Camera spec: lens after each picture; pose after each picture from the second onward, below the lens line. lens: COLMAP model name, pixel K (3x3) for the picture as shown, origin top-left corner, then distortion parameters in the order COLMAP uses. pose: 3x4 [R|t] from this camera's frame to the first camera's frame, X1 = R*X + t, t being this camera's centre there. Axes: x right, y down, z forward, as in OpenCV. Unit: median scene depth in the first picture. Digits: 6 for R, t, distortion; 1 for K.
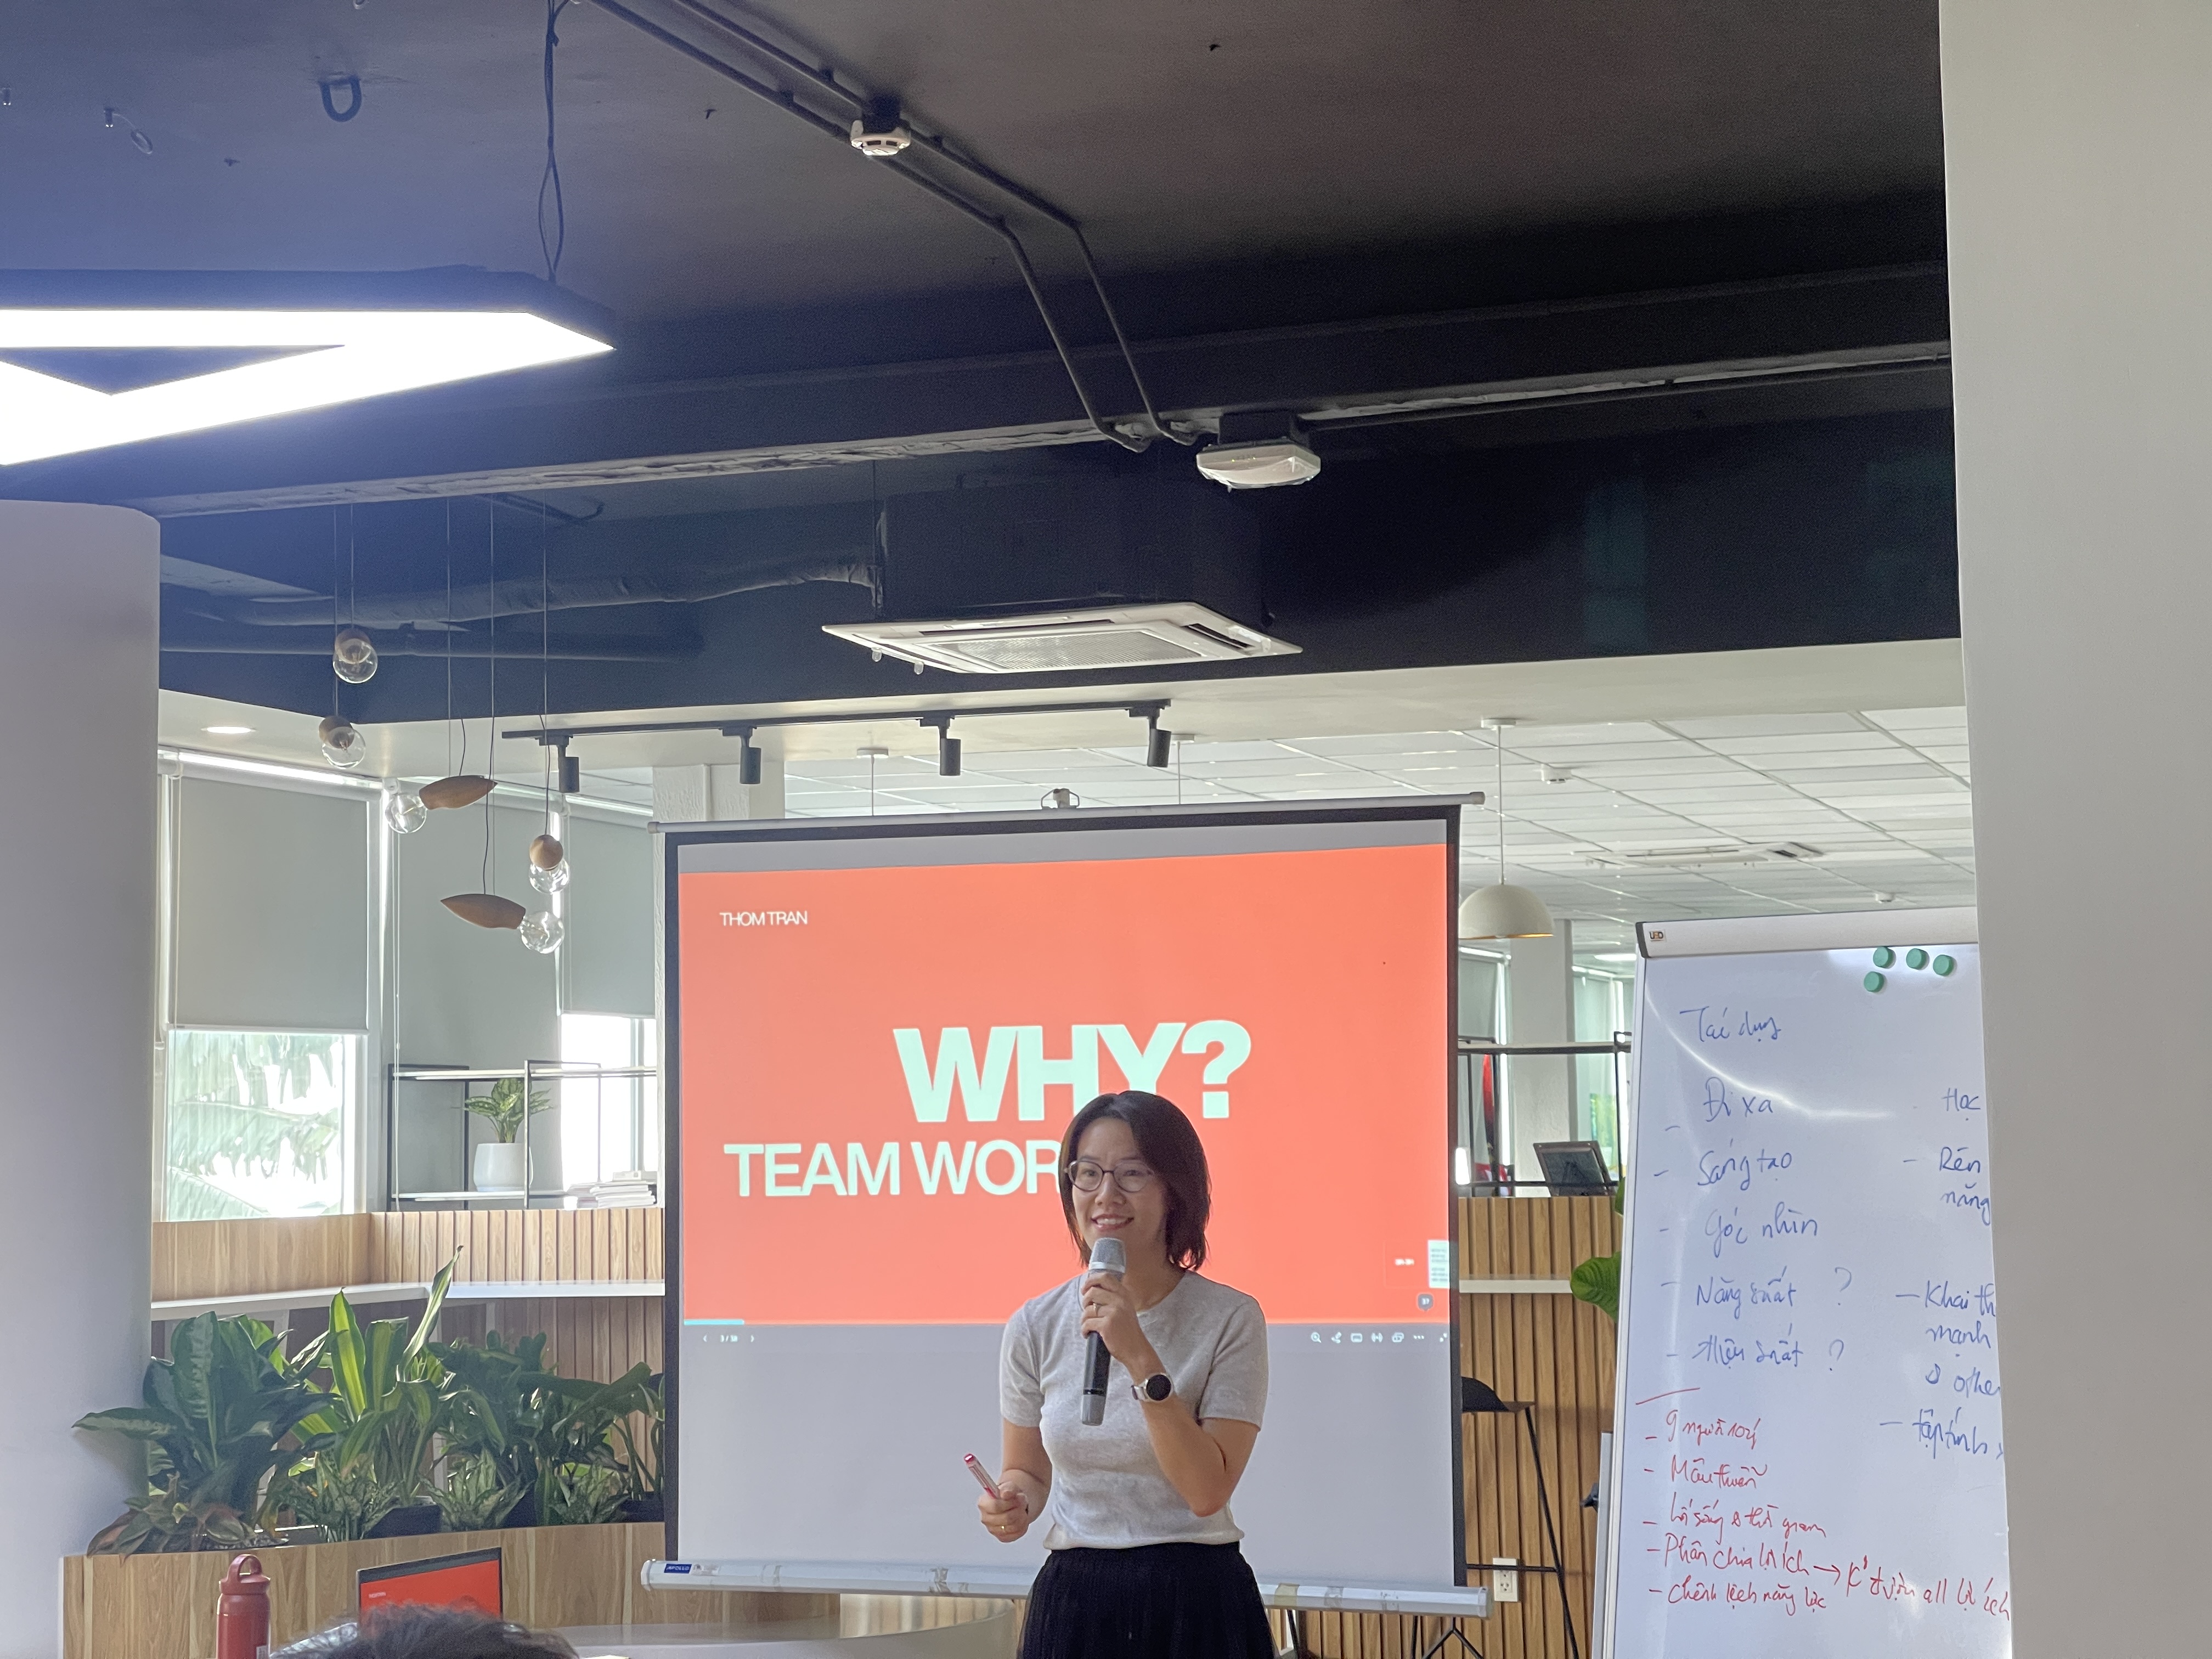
lens RADIAL K [[4027.6, 0, 1085.9], [0, 4027.6, 843.6], [0, 0, 1]] dist [0.173411, 0.000000]
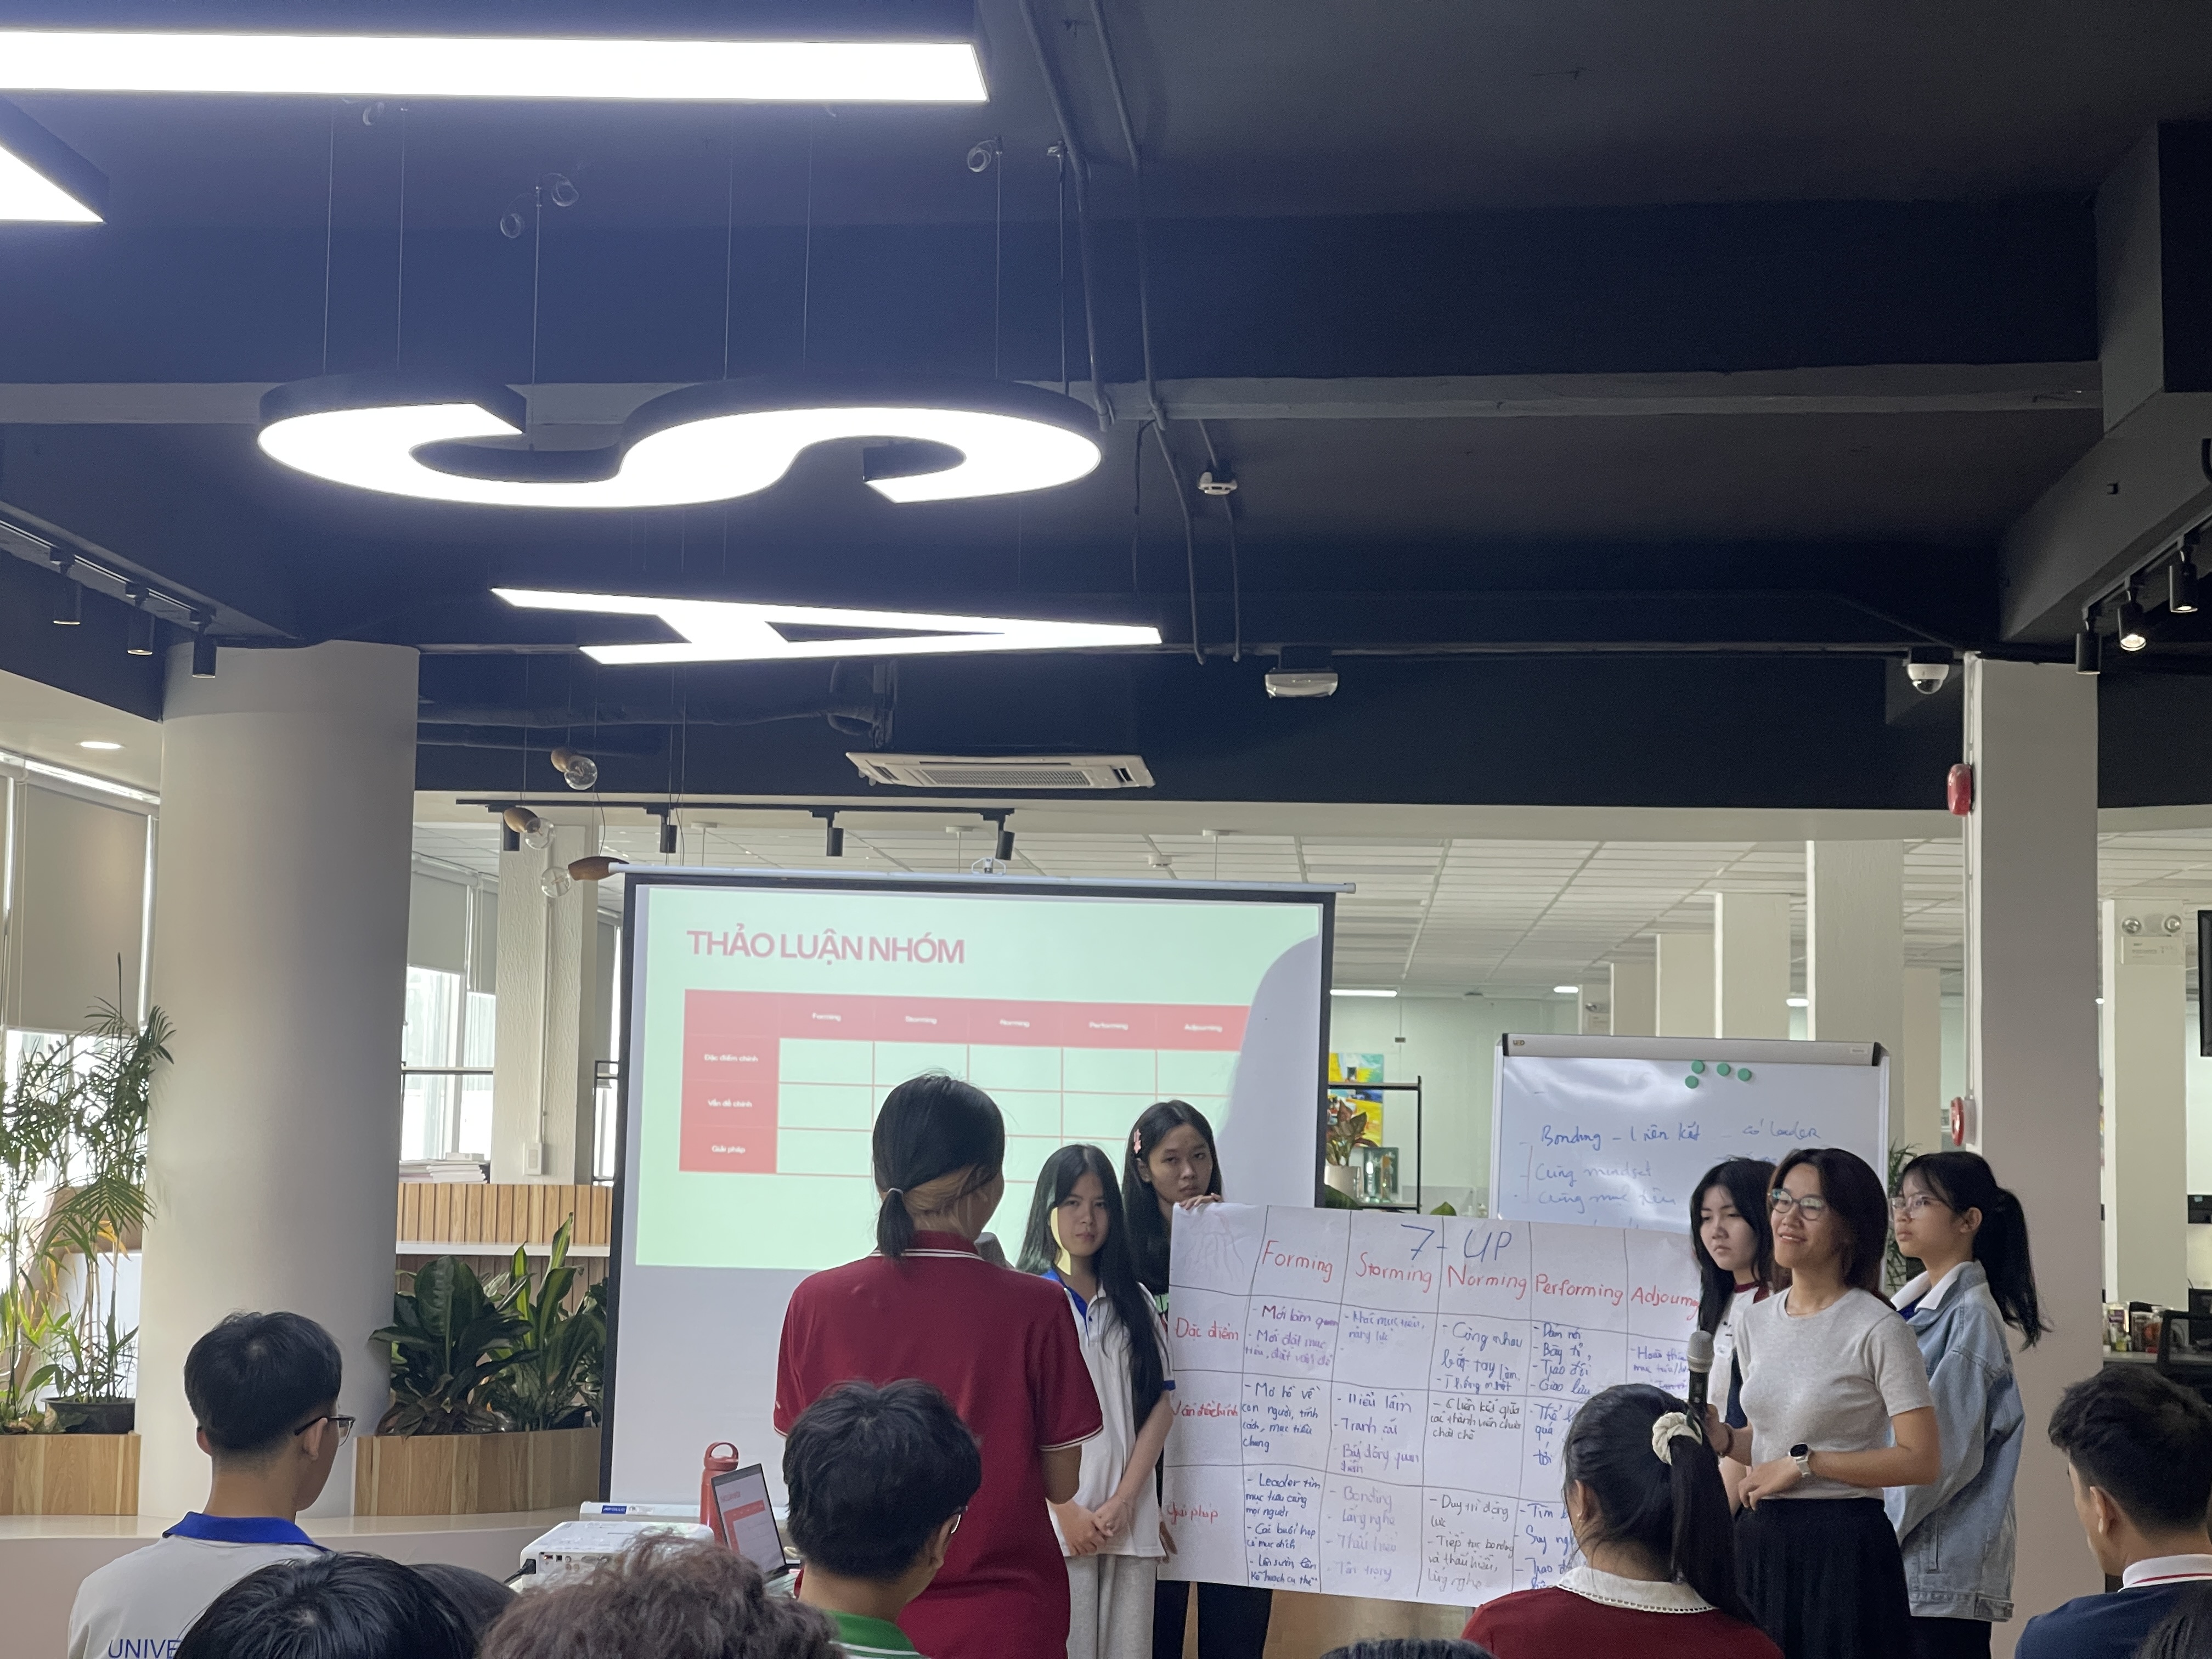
lens RADIAL K [[4027.6, 0, 1129.2], [0, 4027.6, 816.9], [0, 0, 1]] dist [0.173411, 0.000000]
pose [[0.958325, 0.054513, 0.280431, -0.323949], [-0.053058, 0.998510, -0.012781, -0.019138], [-0.280710, -0.002631, 0.959789, -0.280558]]
